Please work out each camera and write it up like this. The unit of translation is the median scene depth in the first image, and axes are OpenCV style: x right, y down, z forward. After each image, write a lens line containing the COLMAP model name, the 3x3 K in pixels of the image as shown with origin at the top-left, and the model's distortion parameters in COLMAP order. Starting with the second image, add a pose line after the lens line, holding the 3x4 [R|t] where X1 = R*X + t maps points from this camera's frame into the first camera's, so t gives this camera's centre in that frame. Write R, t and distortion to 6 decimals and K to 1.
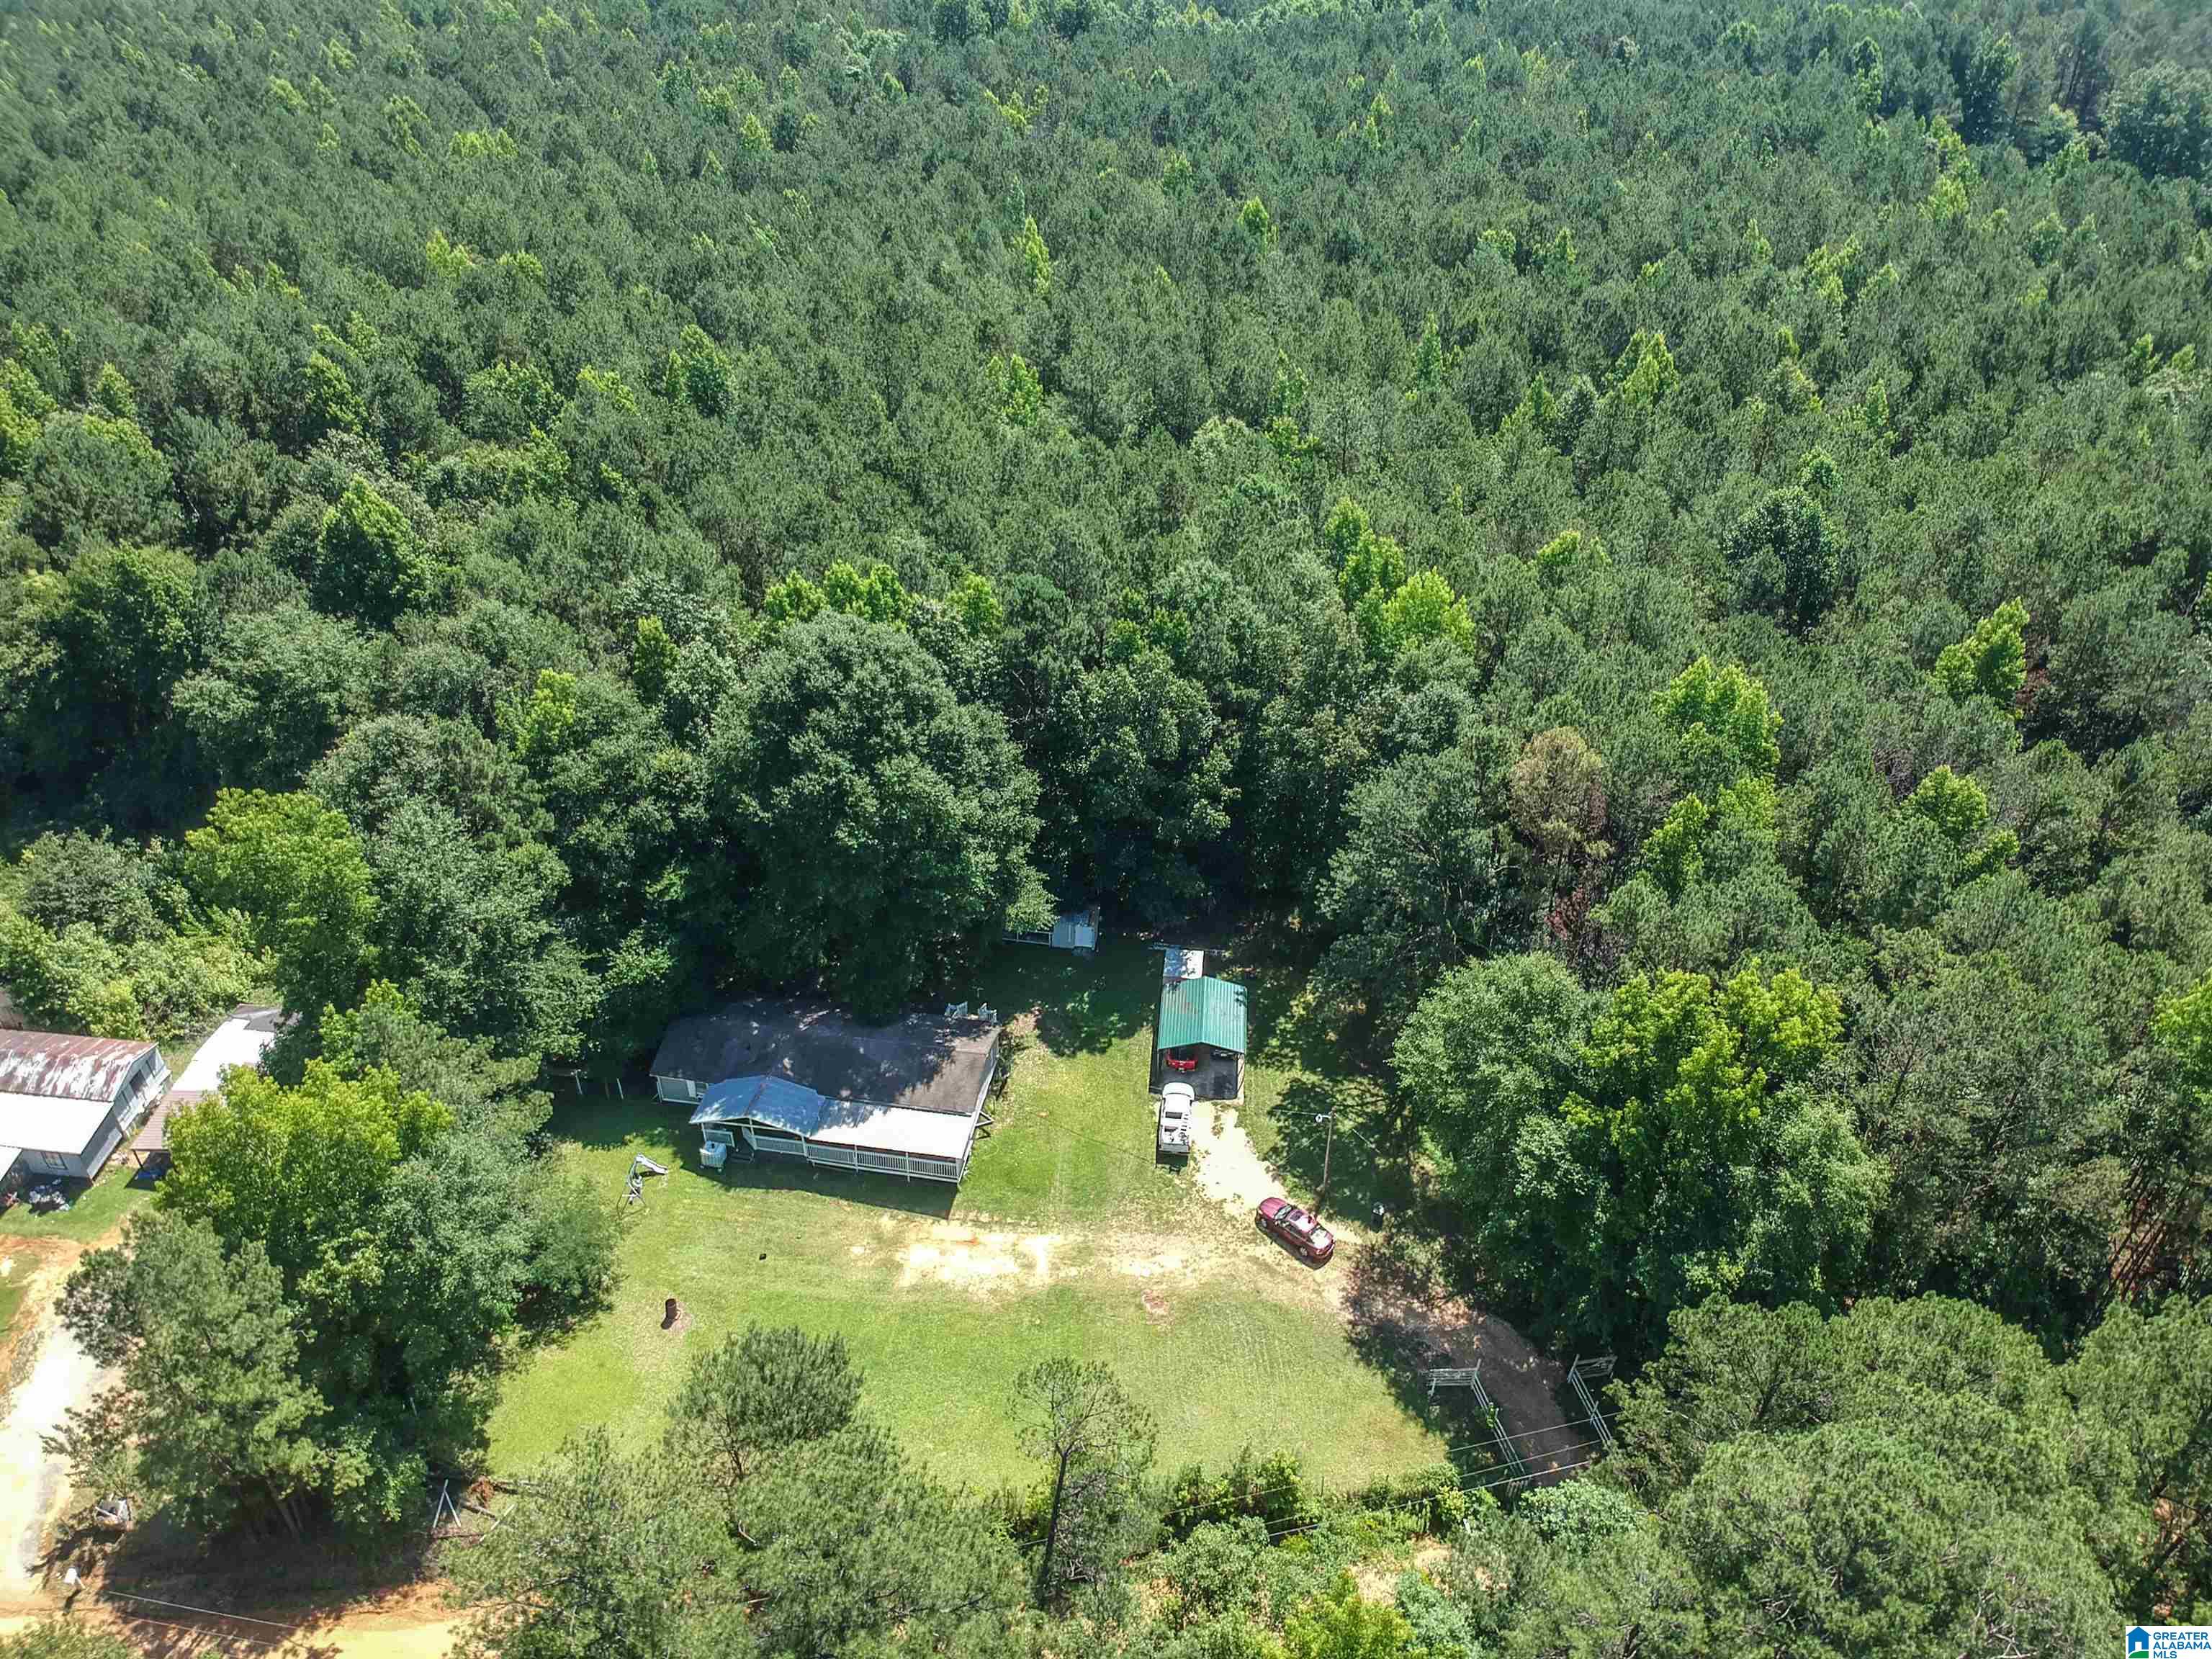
lens RADIAL K [[1590.8, 0, 1145.8], [0, 1590.8, 834.1], [0, 0, 1]] dist [0.078387, -0.148006]
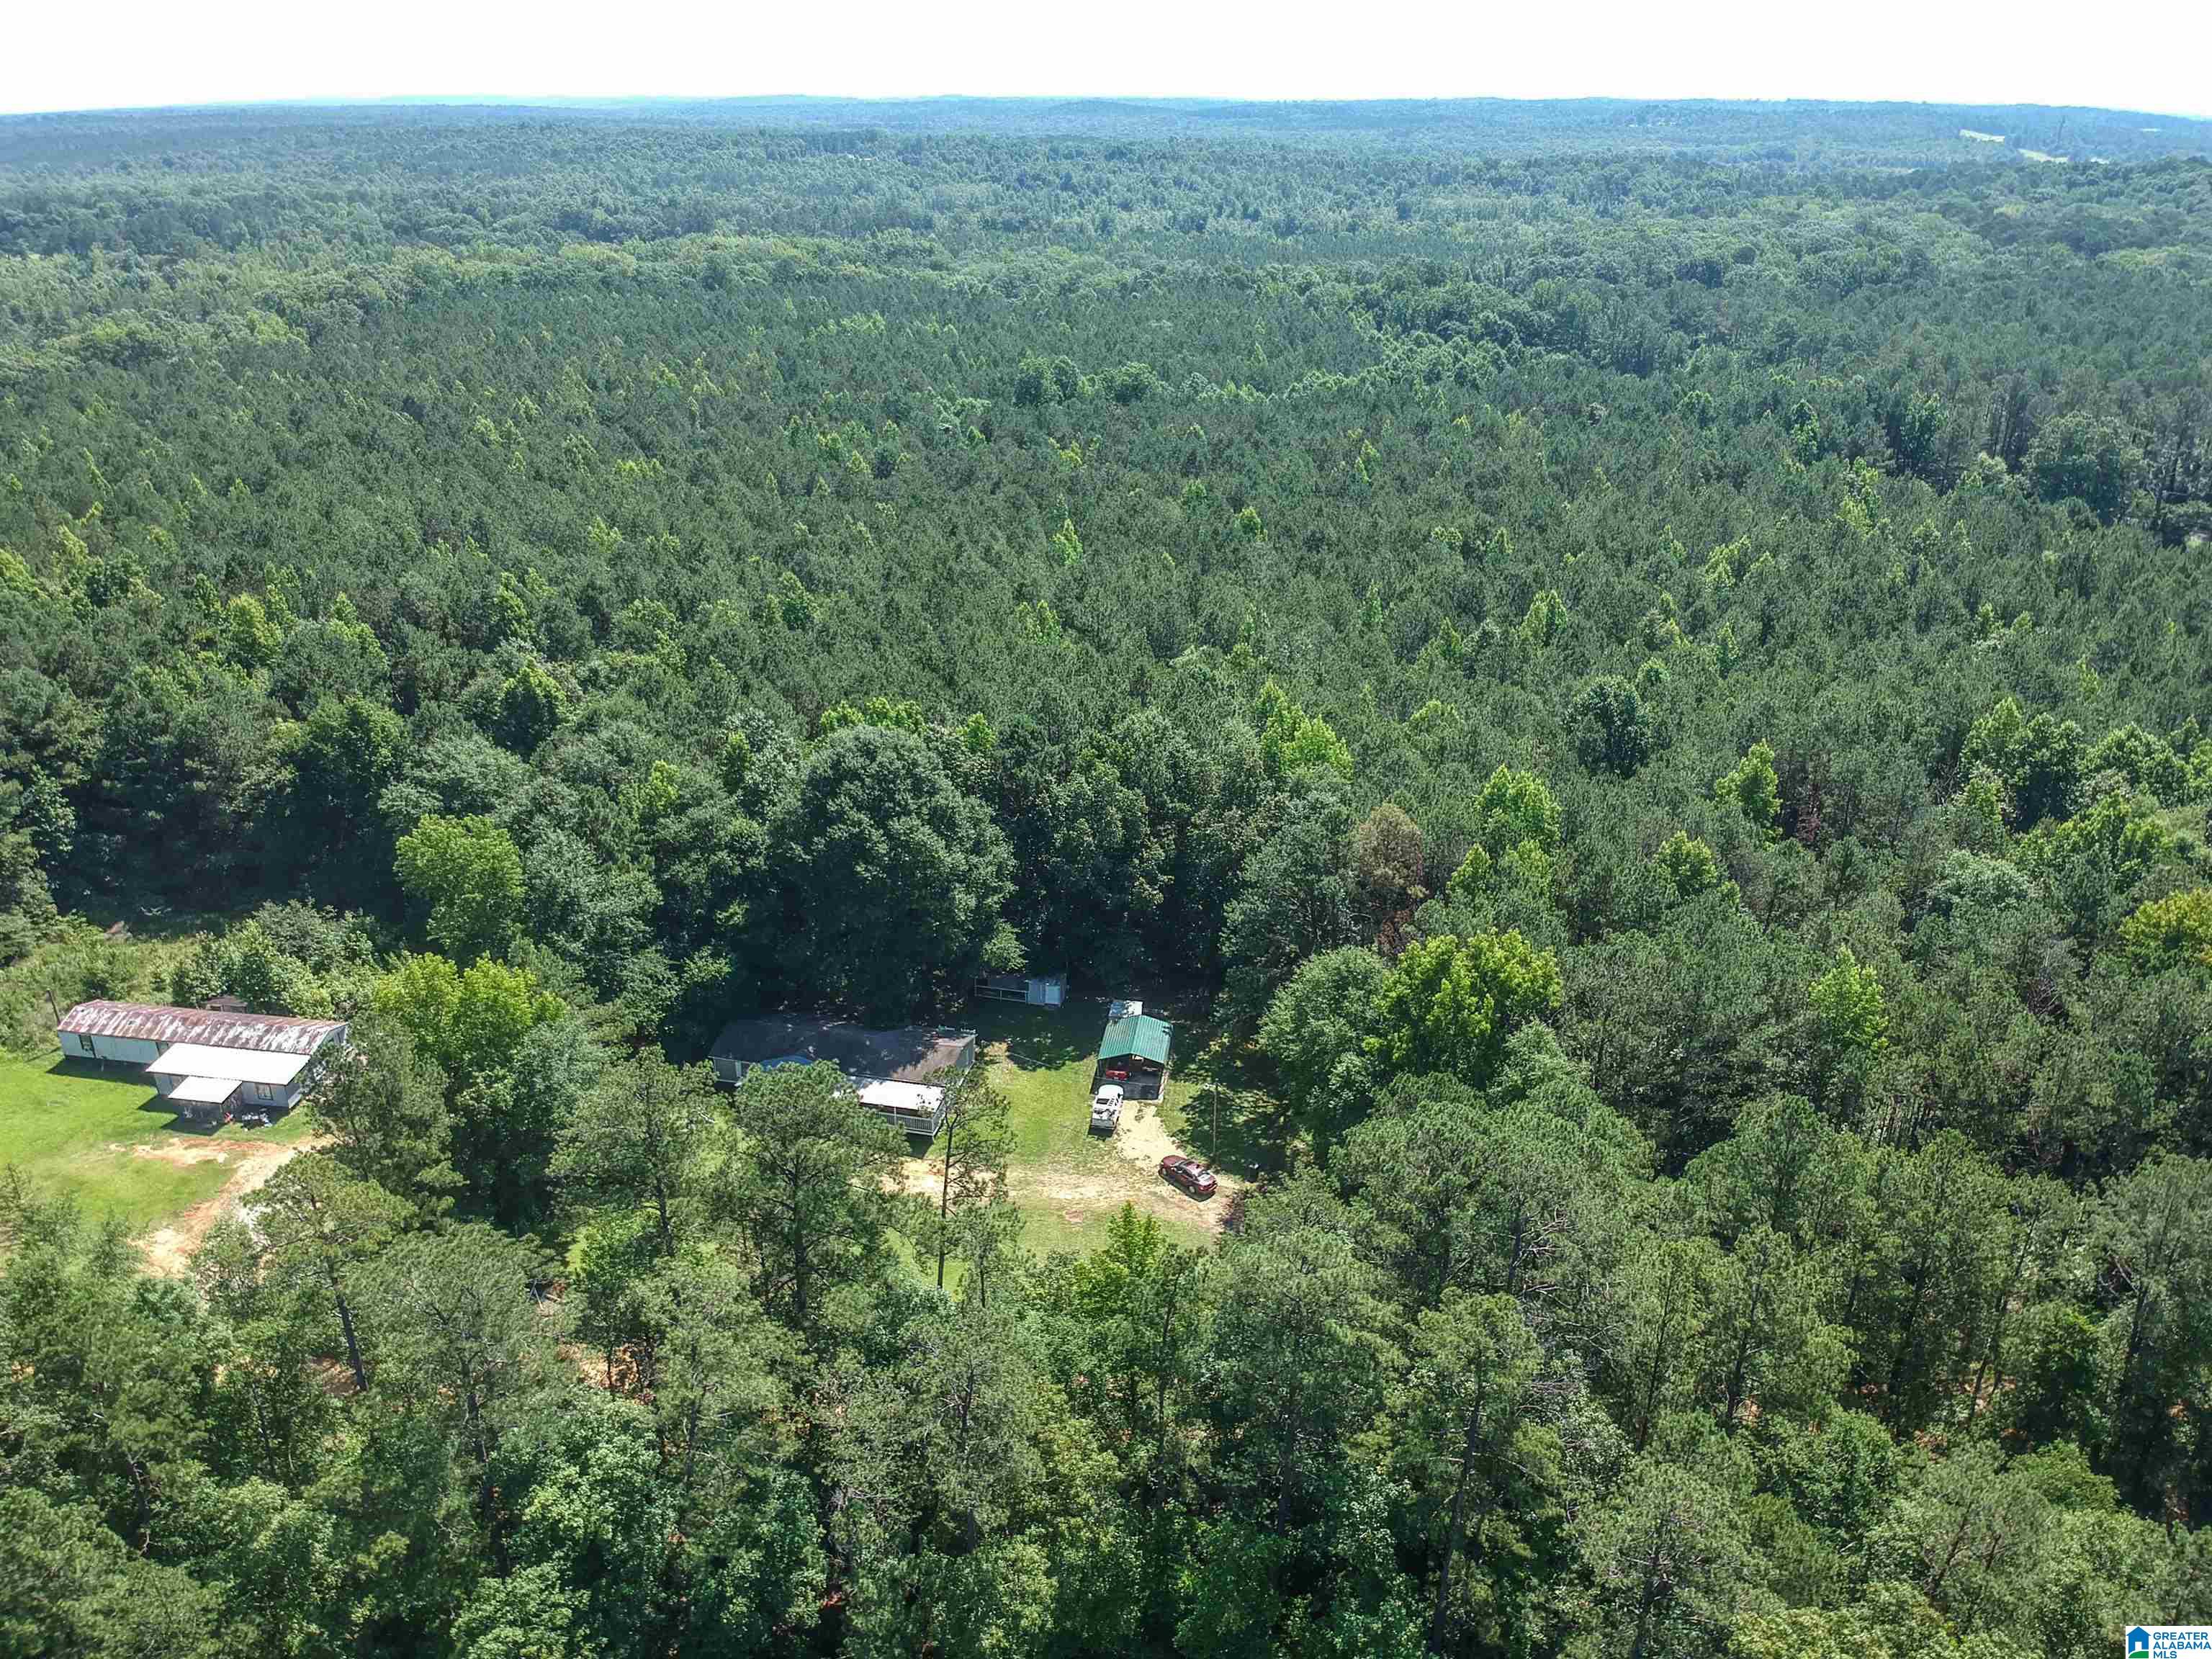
lens RADIAL K [[1595.7, 0, 1172.3], [0, 1595.7, 831.9], [0, 0, 1]] dist [0.100278, -0.213394]
pose [[0.999061, 0.011651, -0.041734, 0.124637], [-0.020504, 0.975625, -0.218484, 0.244933], [0.038171, 0.219134, 0.974948, -0.315803]]
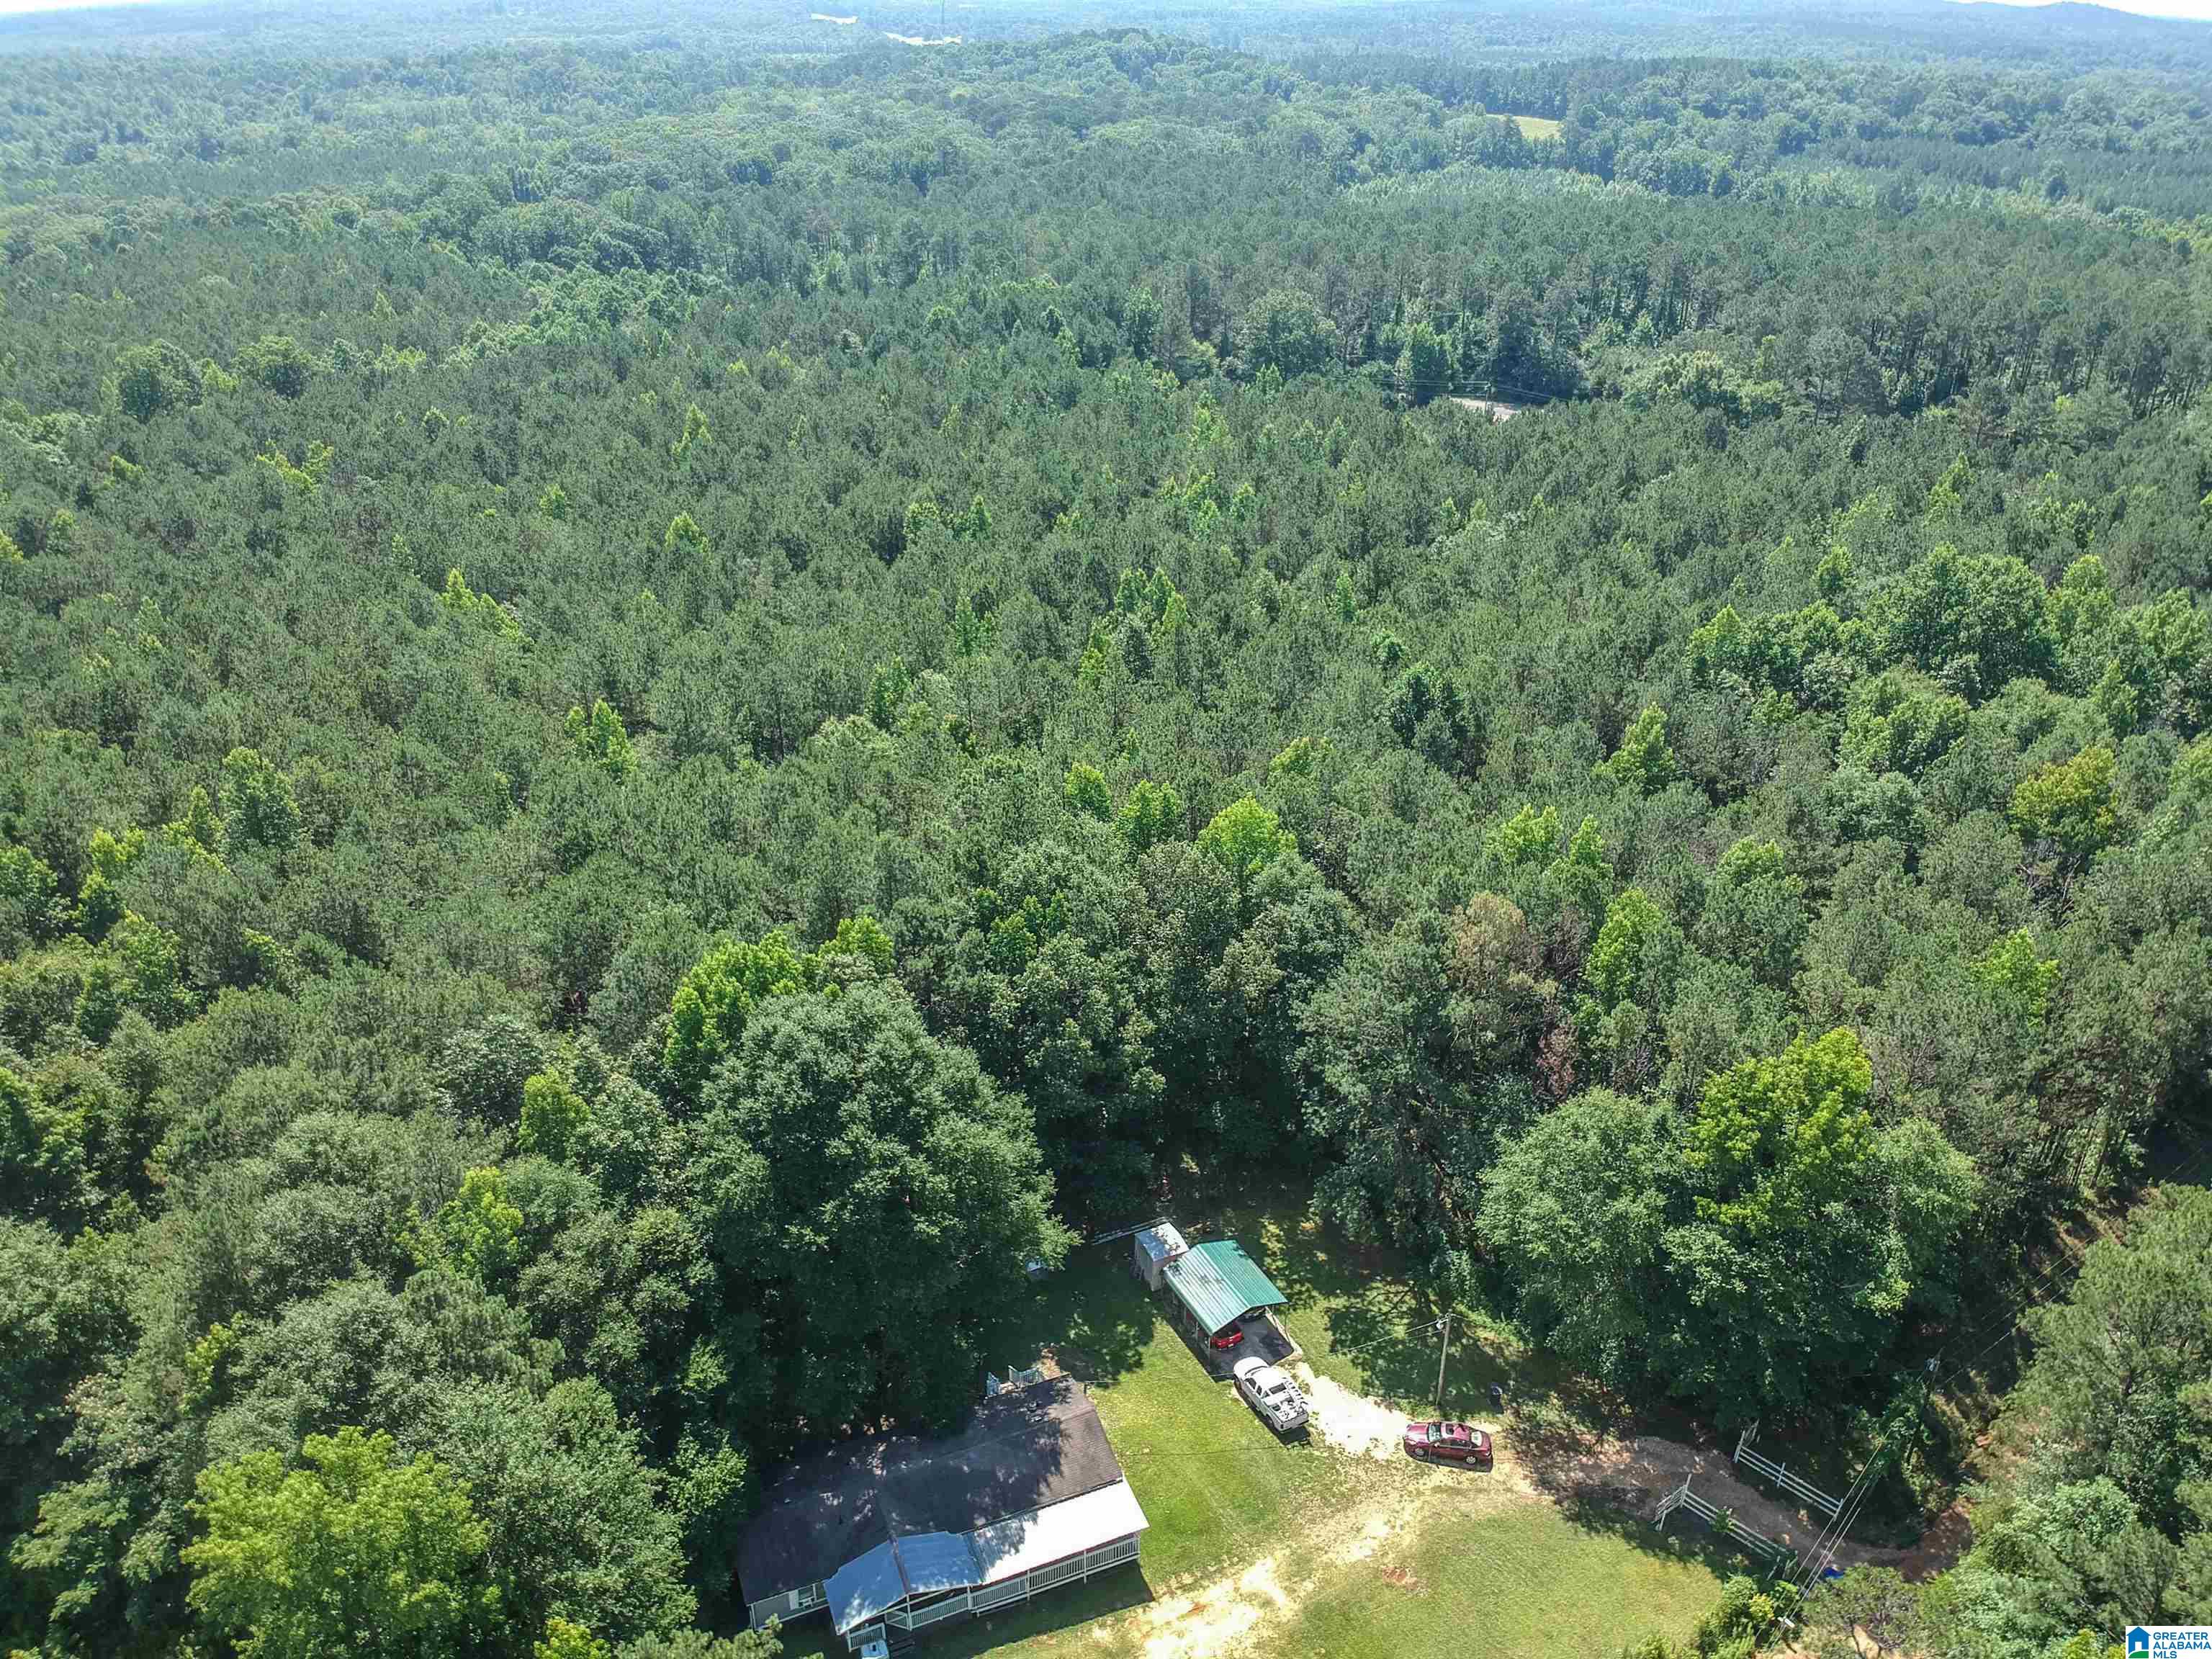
lens RADIAL K [[1622.8, 0, 1122.7], [0, 1622.8, 835.7], [0, 0, 1]] dist [0.078374, -0.161315]
pose [[0.850007, -0.260433, 0.457890, -0.414288], [0.332589, 0.939403, -0.083103, -0.081134], [-0.408501, 0.222927, 0.885116, 0.103928]]
